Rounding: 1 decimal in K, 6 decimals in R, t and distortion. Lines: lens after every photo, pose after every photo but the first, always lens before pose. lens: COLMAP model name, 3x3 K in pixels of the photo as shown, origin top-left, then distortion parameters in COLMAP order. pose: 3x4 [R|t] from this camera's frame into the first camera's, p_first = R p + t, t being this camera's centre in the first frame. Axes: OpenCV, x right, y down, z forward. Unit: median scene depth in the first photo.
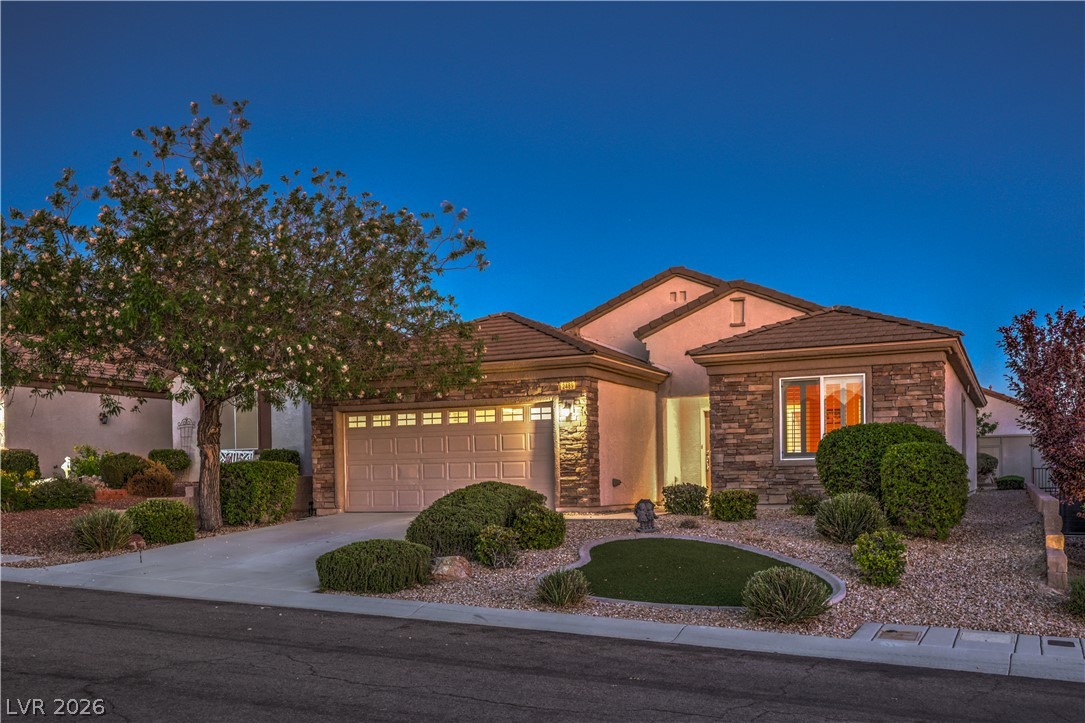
lens RADIAL K [[993.4, 0, 539.1], [0, 993.4, 420.8], [0, 0, 1]] dist [-0.005215, -0.005032]
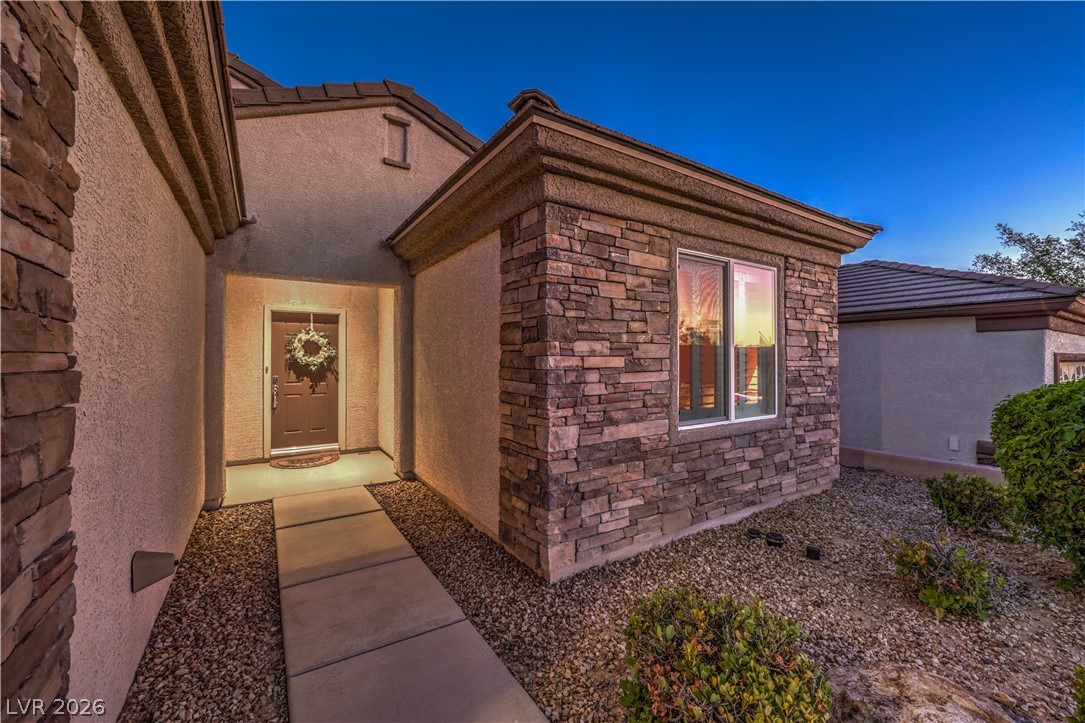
lens RADIAL K [[430.3, 0, 543.6], [0, 430.3, 356.7], [0, 0, 1]] dist [-0.001562, -0.000098]
pose [[0.536803, 0.020056, 0.843469, 0.045390], [-0.056509, 0.998327, 0.012225, 0.007335], [-0.841813, -0.054226, 0.537039, 0.925758]]
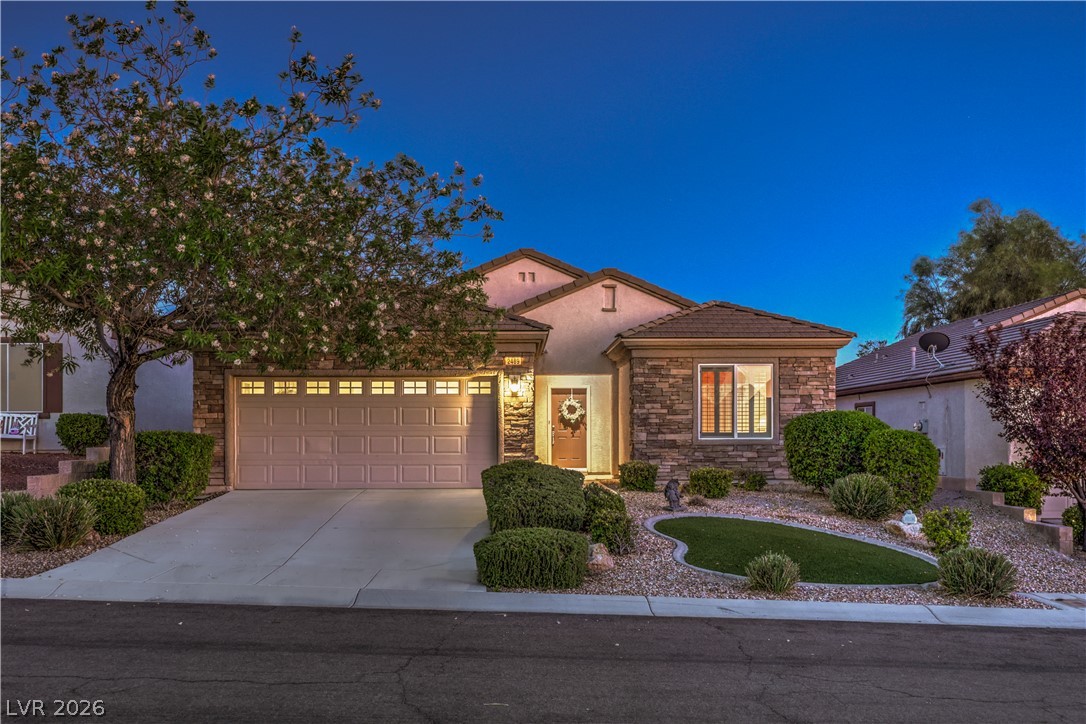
lens RADIAL K [[934.4, 0, 543.0], [0, 934.4, 362.0], [0, 0, 1]] dist [-0.002933, 0.000250]
pose [[0.897894, 0.049673, 0.437401, -0.354450], [-0.037284, 0.998624, -0.036872, -0.000888], [-0.438631, 0.016799, 0.898510, 0.148481]]
